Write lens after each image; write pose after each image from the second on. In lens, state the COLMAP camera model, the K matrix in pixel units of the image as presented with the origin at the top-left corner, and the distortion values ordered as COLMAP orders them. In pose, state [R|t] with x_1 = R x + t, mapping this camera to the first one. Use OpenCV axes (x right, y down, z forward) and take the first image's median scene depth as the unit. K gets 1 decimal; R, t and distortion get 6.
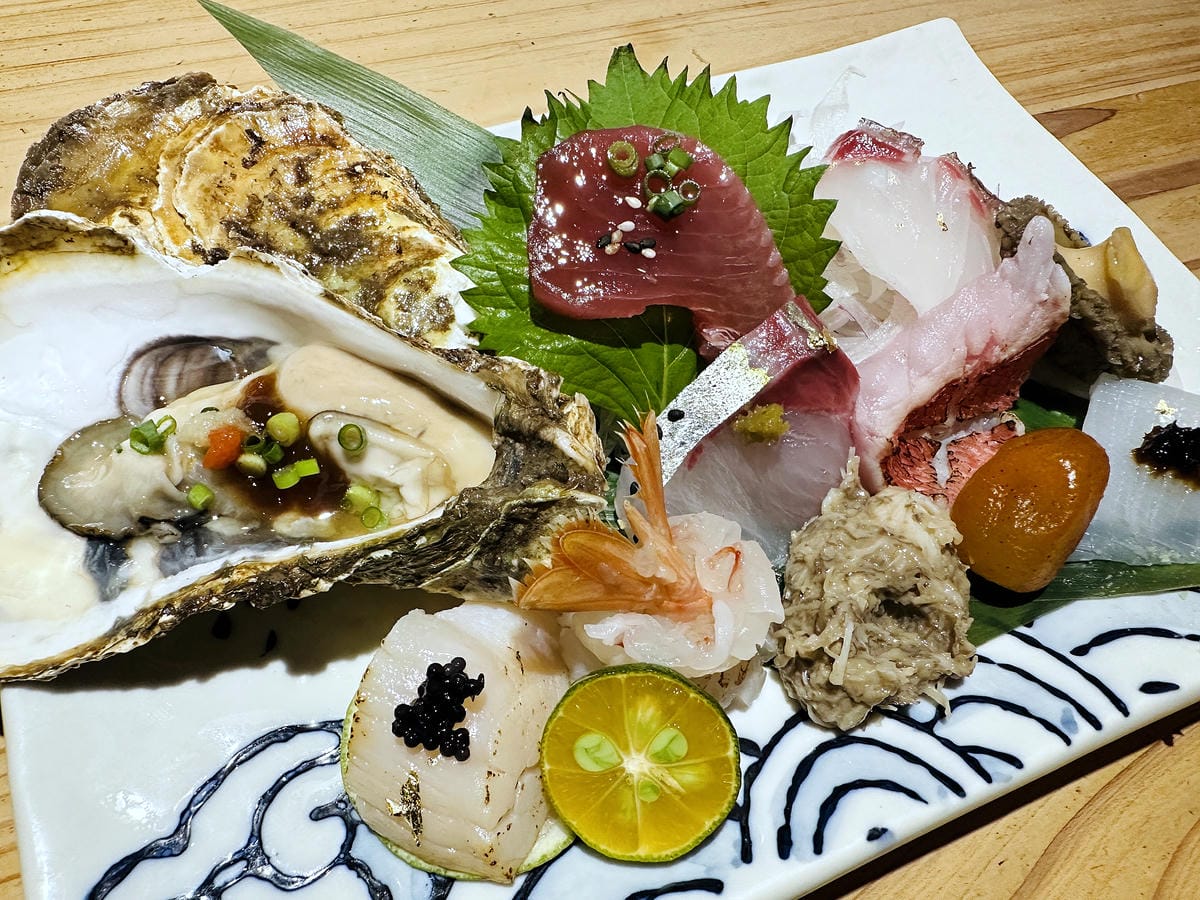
lens RADIAL K [[855.3, 0, 580.0], [0, 855.3, 507.4], [0, 0, 1]] dist [-0.015517, 0.015279]
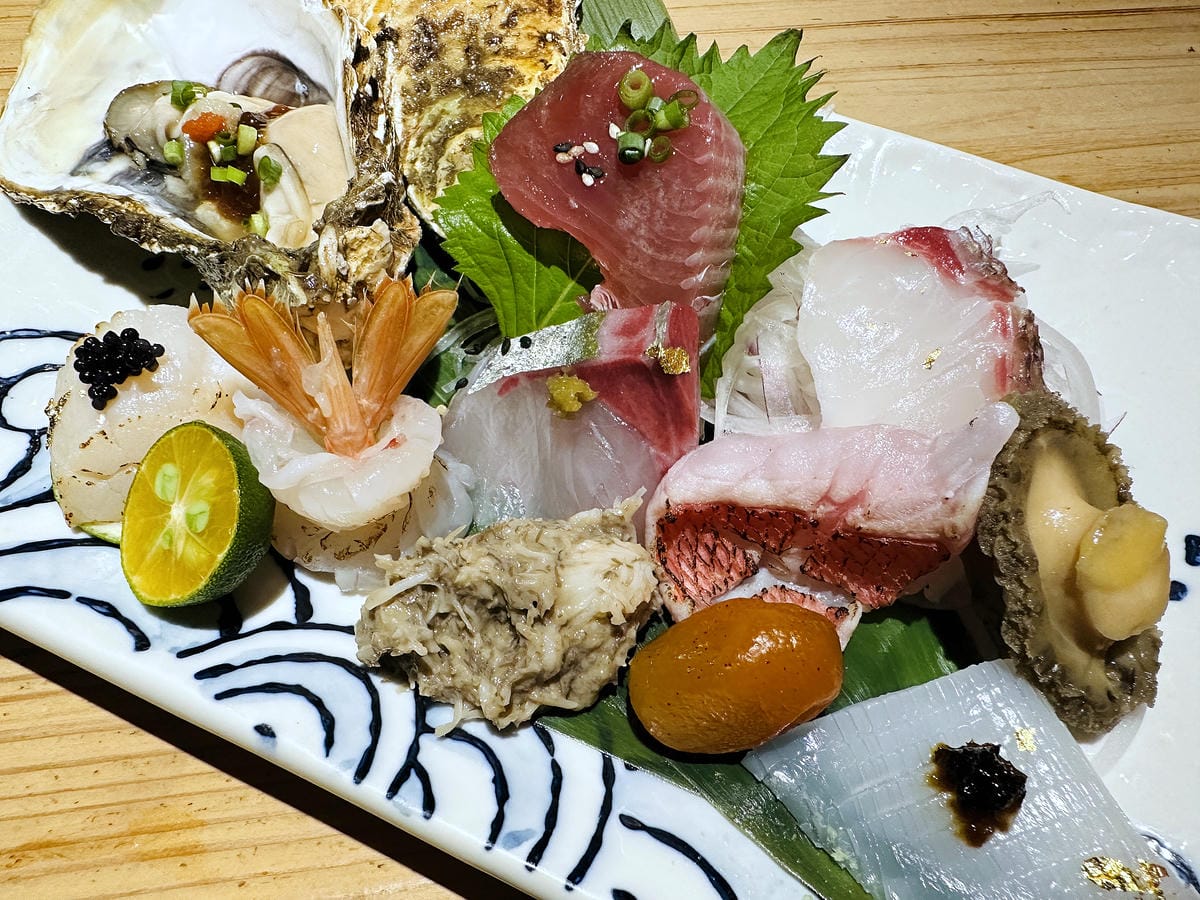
lens RADIAL K [[855.3, 0, 566.8], [0, 855.3, 516.8], [0, 0, 1]] dist [-0.015517, 0.015279]
pose [[0.667840, 0.627976, -0.399545, 0.728970], [-0.634553, 0.760939, 0.135334, -0.133869], [0.389016, 0.163151, 0.906669, 0.195710]]
